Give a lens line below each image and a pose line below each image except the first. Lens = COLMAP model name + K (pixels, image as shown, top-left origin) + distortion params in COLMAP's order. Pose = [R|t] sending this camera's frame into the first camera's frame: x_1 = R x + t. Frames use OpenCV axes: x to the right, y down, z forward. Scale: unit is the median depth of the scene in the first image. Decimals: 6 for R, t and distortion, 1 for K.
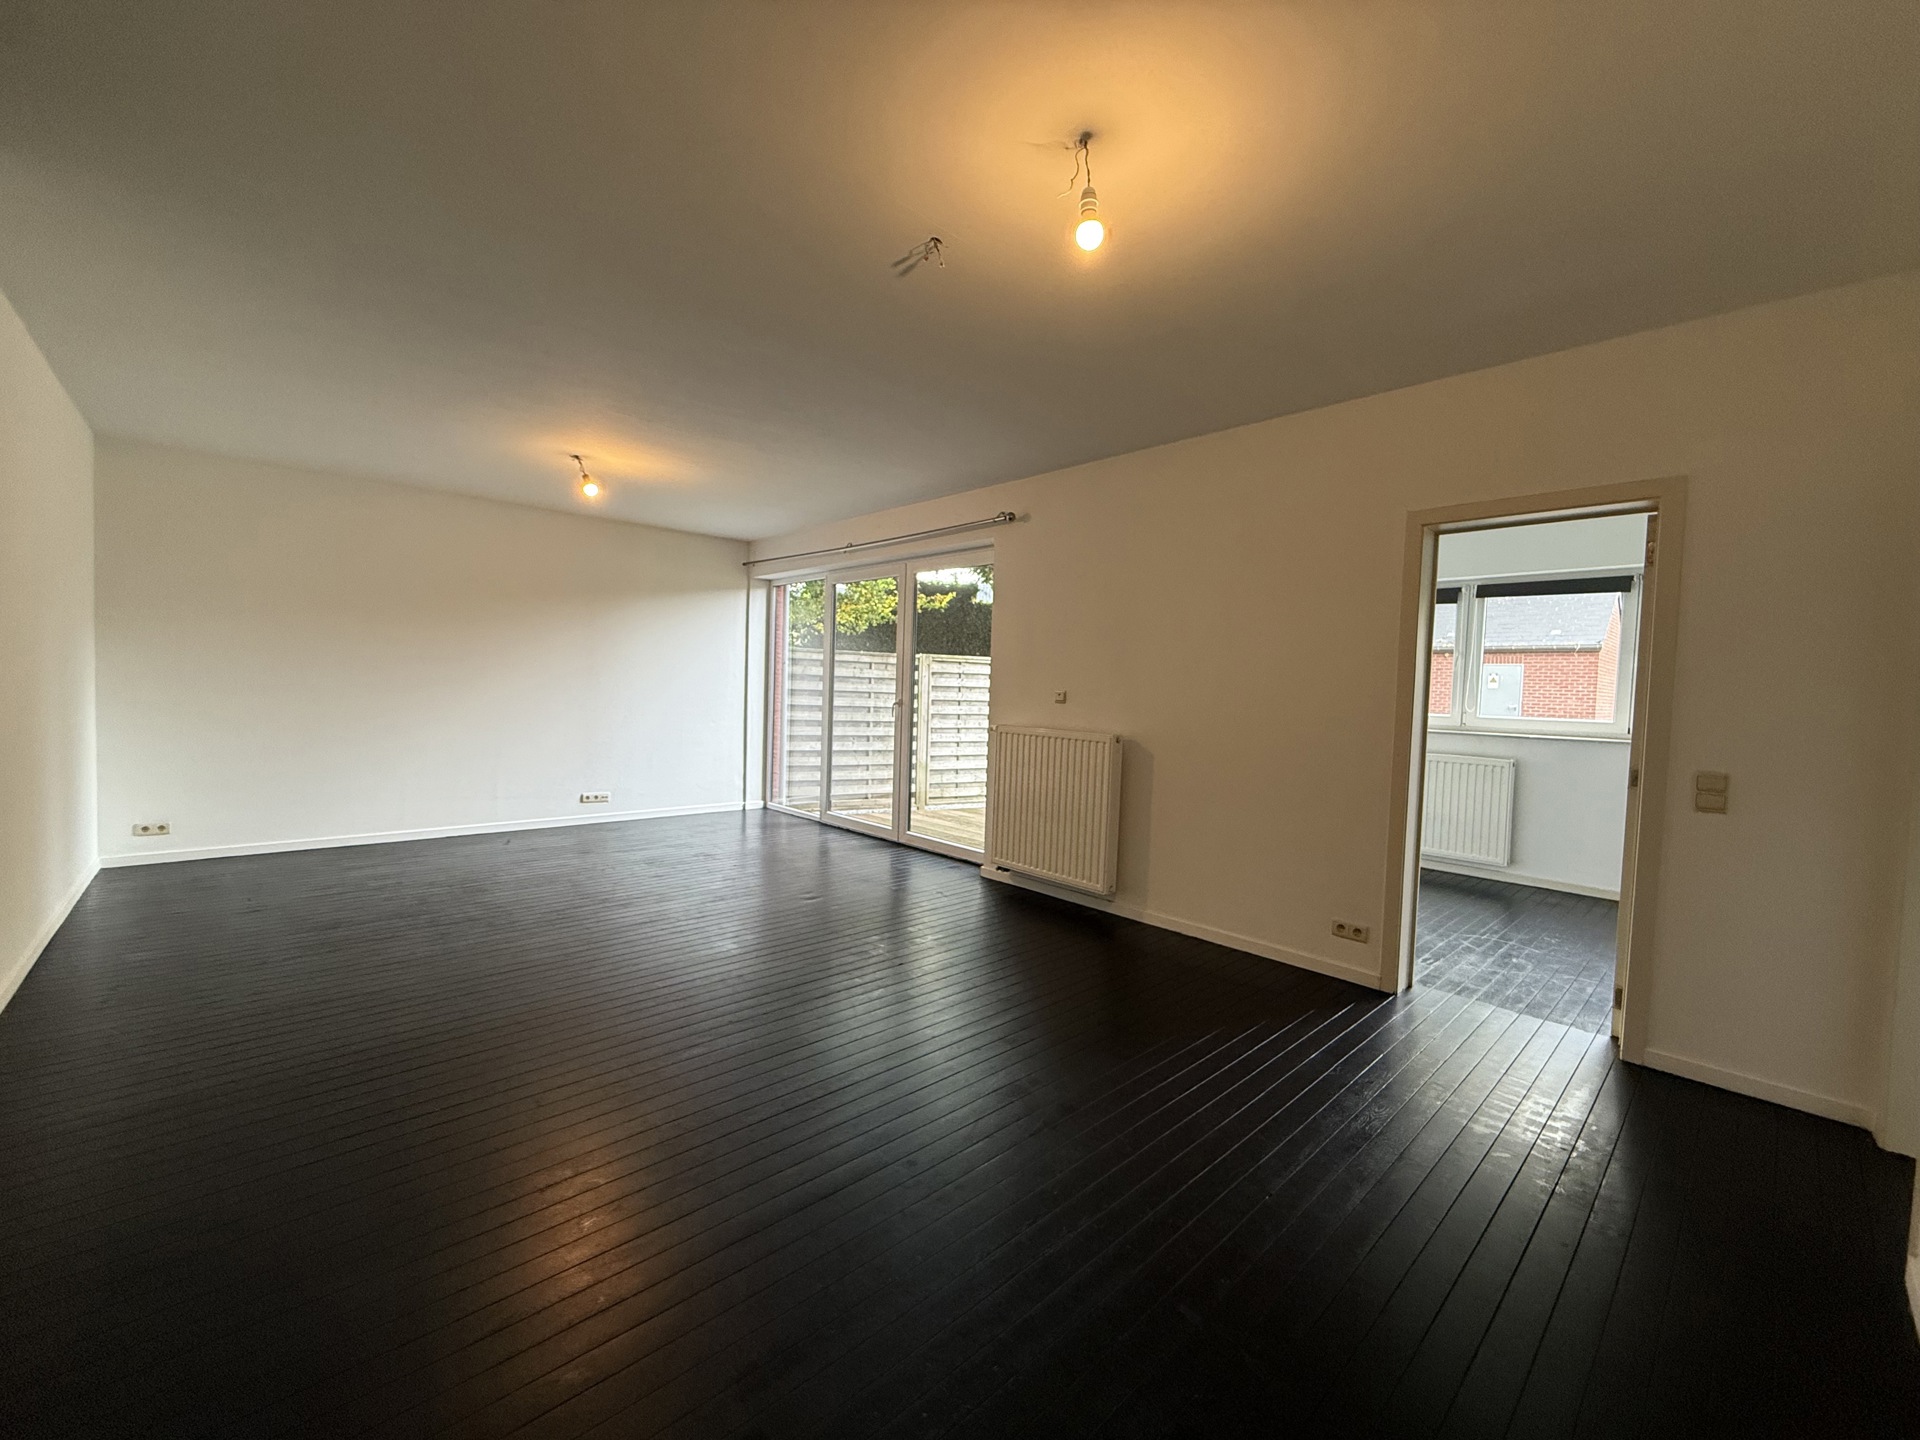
lens RADIAL K [[764.1, 0, 958.2], [0, 764.1, 716.6], [0, 0, 1]] dist [-0.002595, 0.000215]
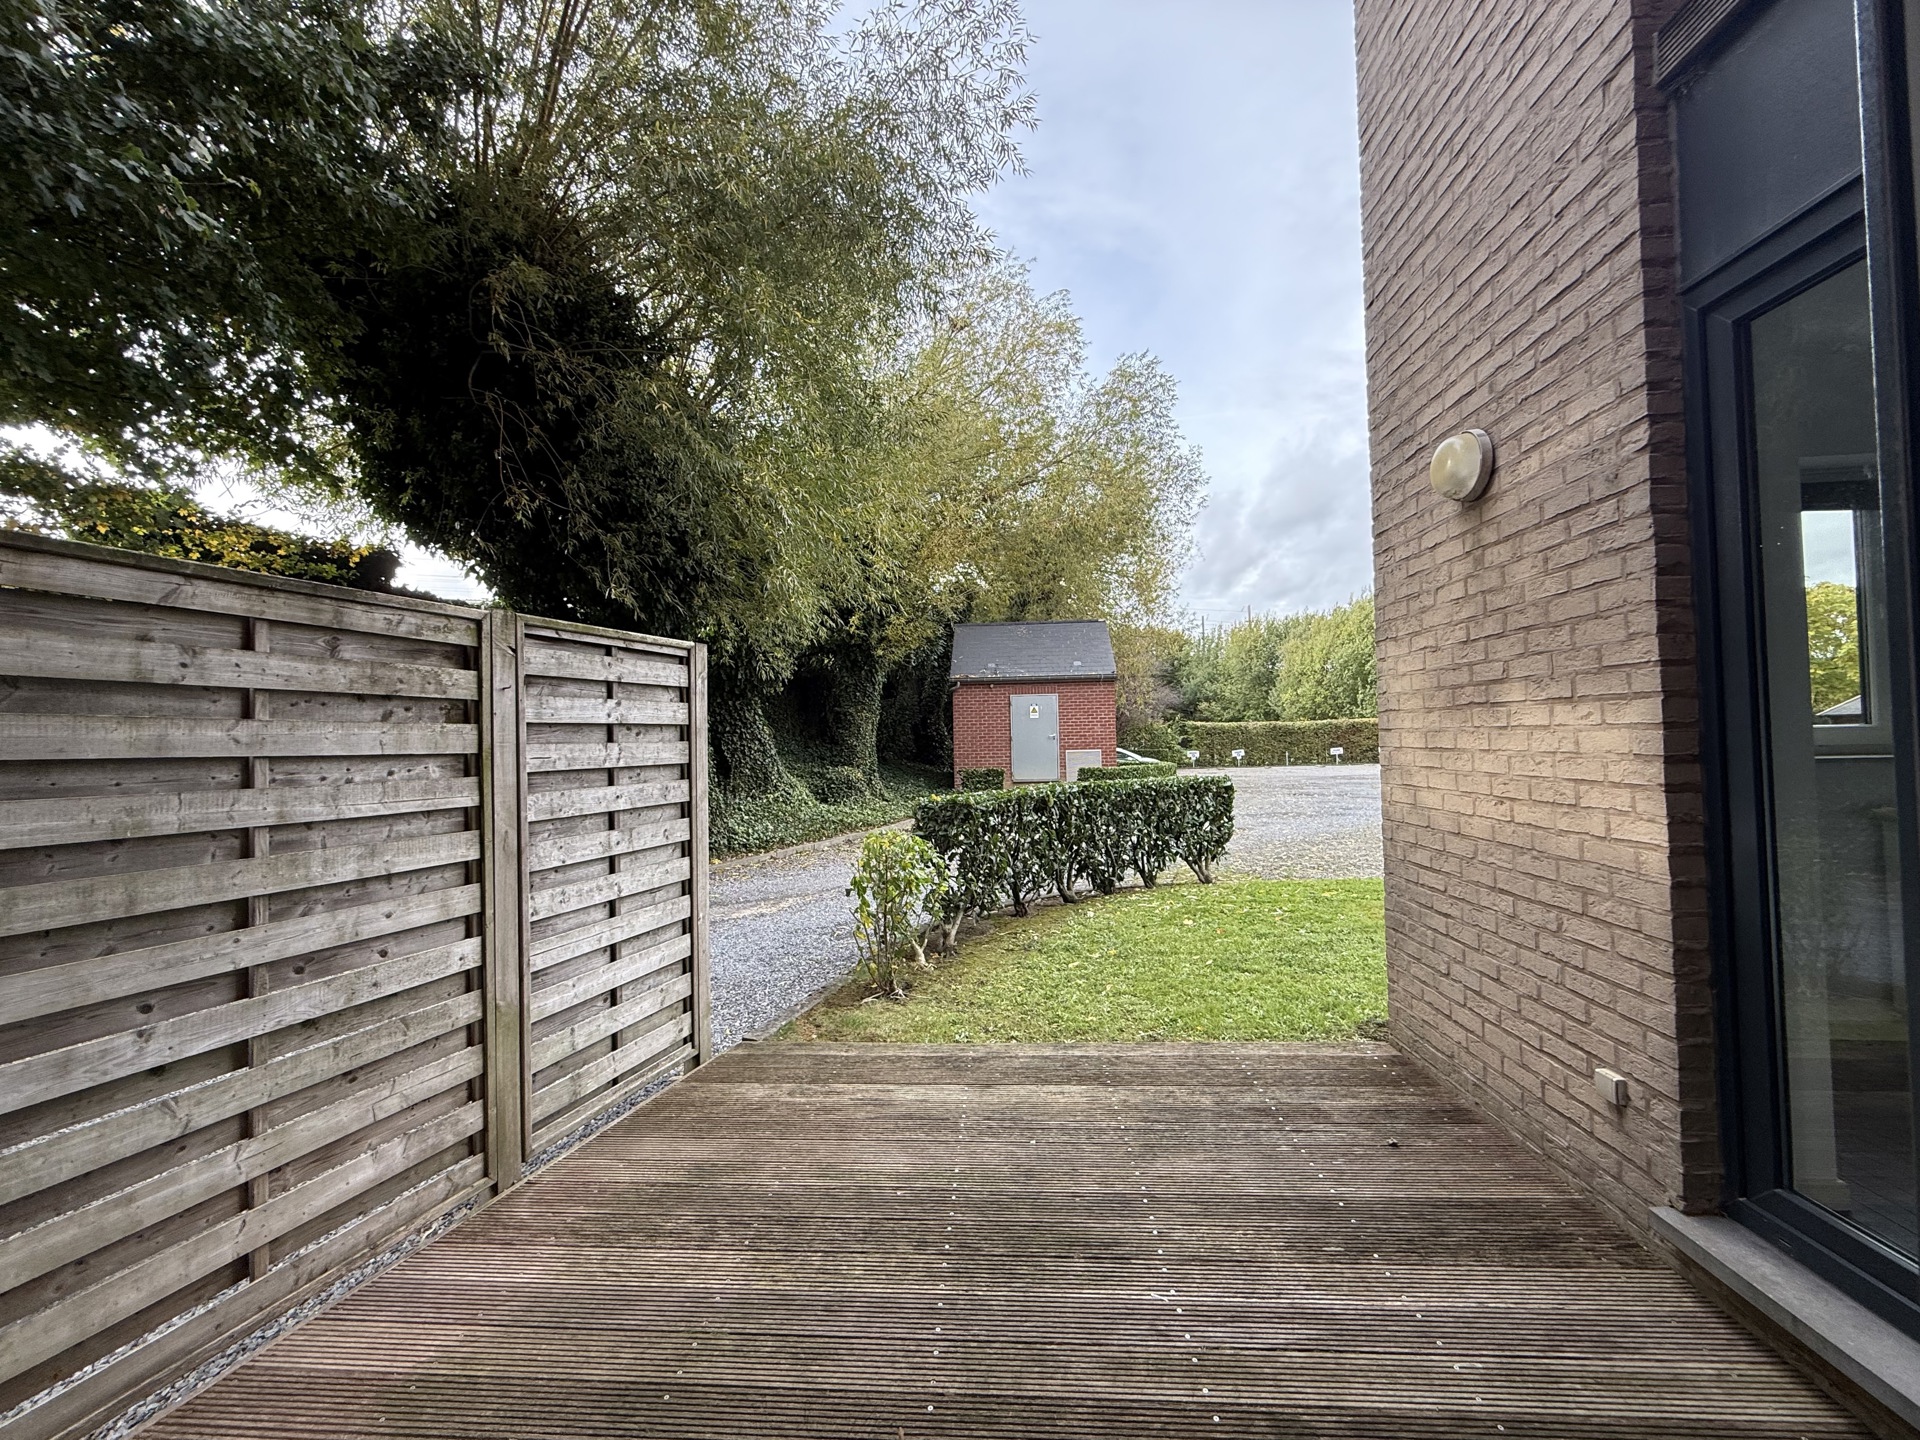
lens RADIAL K [[764.1, 0, 958.1], [0, 764.1, 719.4], [0, 0, 1]] dist [-0.002595, 0.000215]
pose [[0.731926, -0.029751, 0.680734, -0.114620], [0.070778, 0.996962, -0.032529, -0.022176], [-0.677698, 0.071990, 0.731808, 0.711921]]
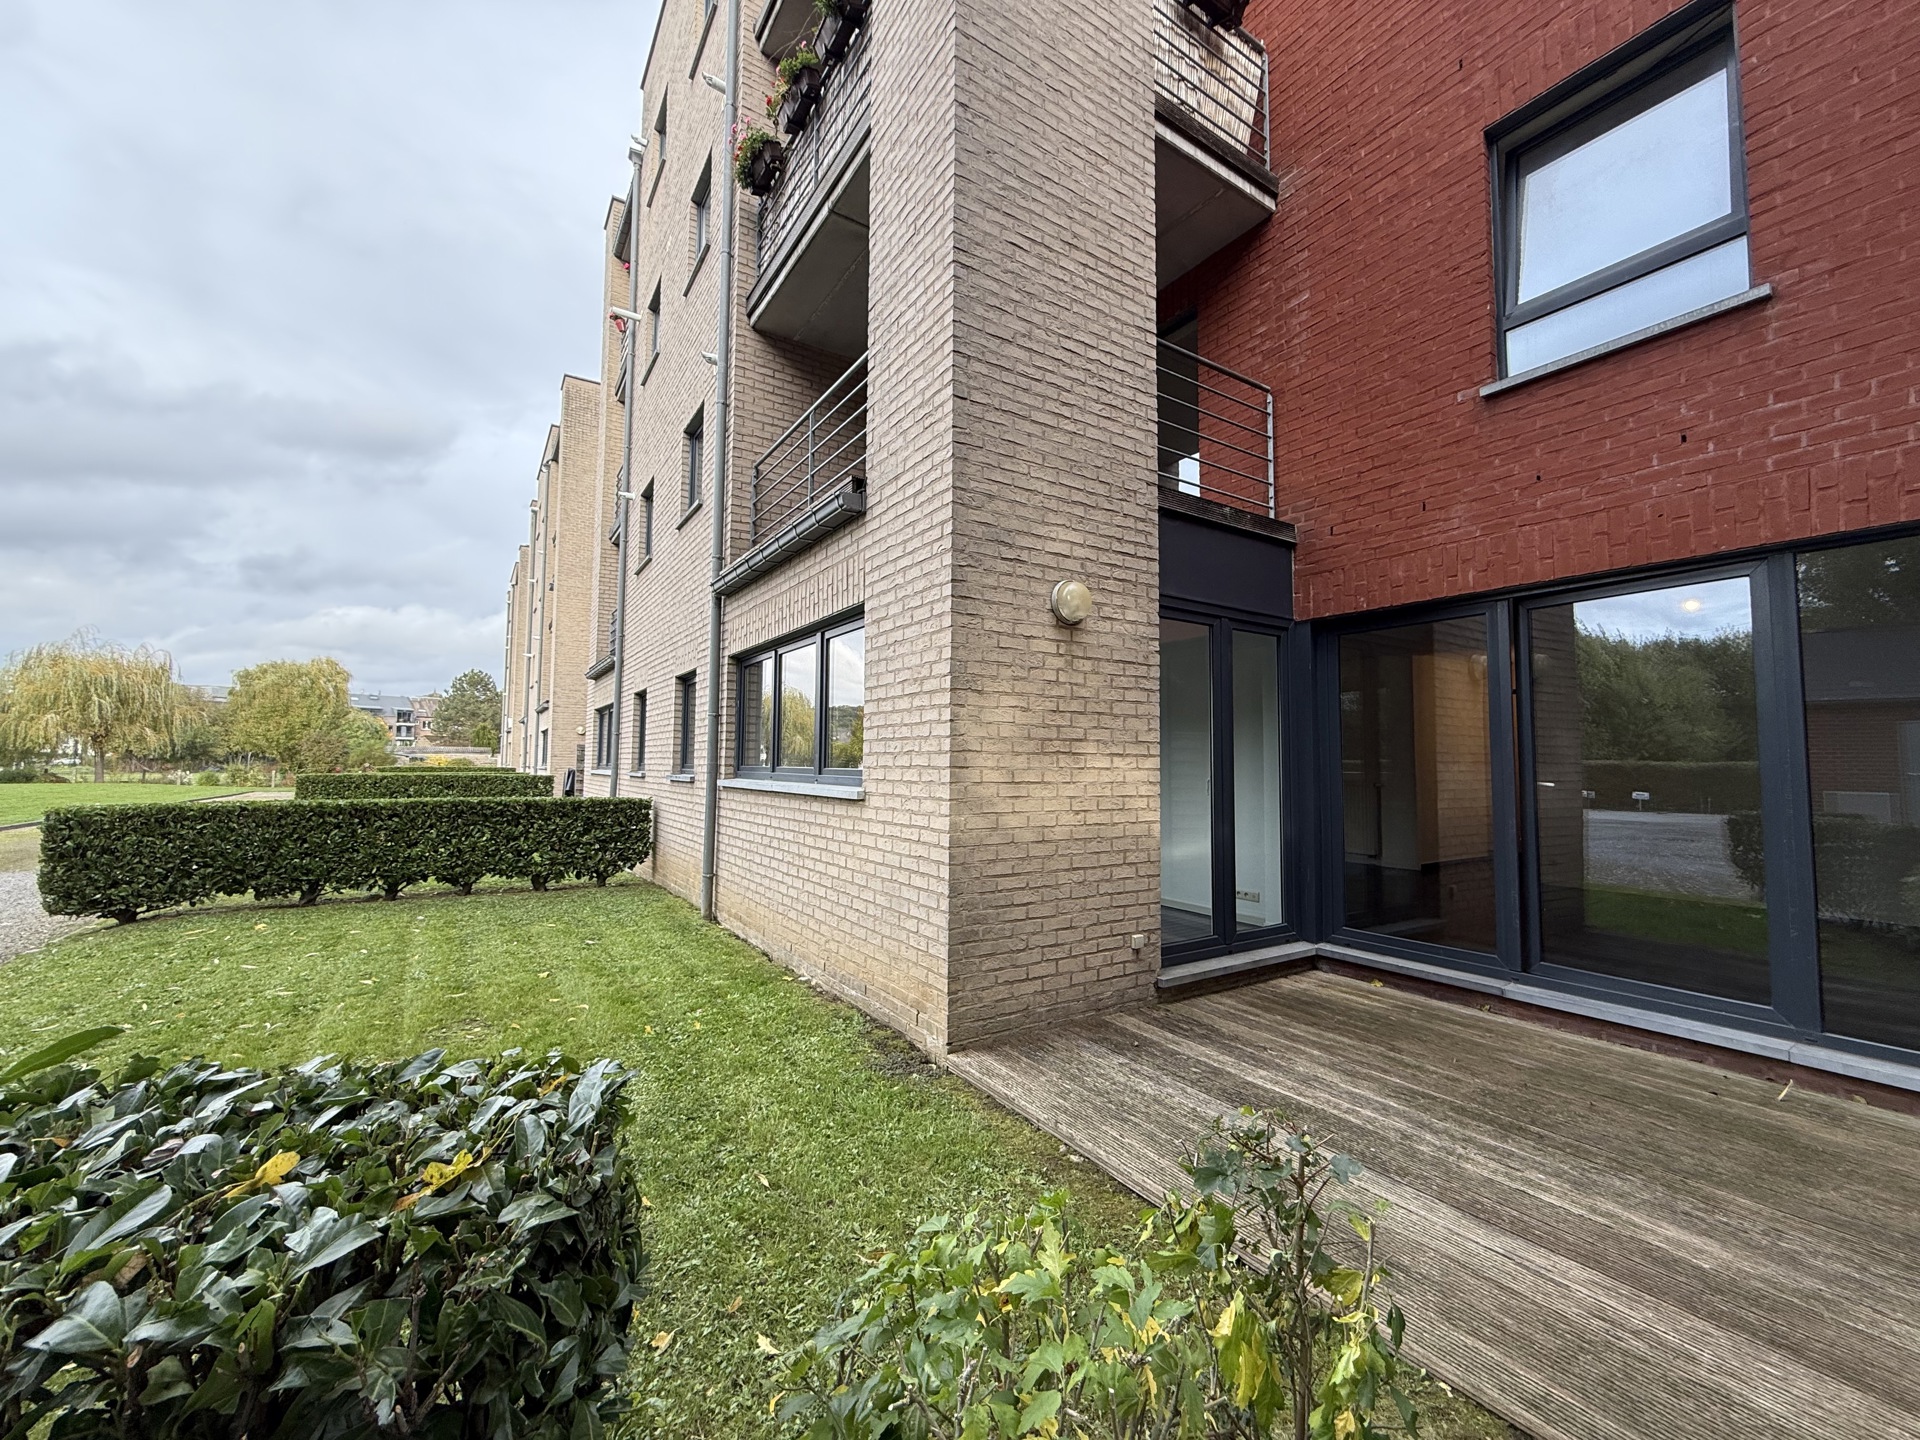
lens RADIAL K [[764.1, 0, 954.4], [0, 764.1, 719.2], [0, 0, 1]] dist [-0.002595, 0.000215]
pose [[-0.982457, -0.029500, 0.184141, 0.227050], [-0.033133, 0.999312, -0.016679, -0.034277], [-0.183523, -0.022488, -0.982758, 1.277814]]
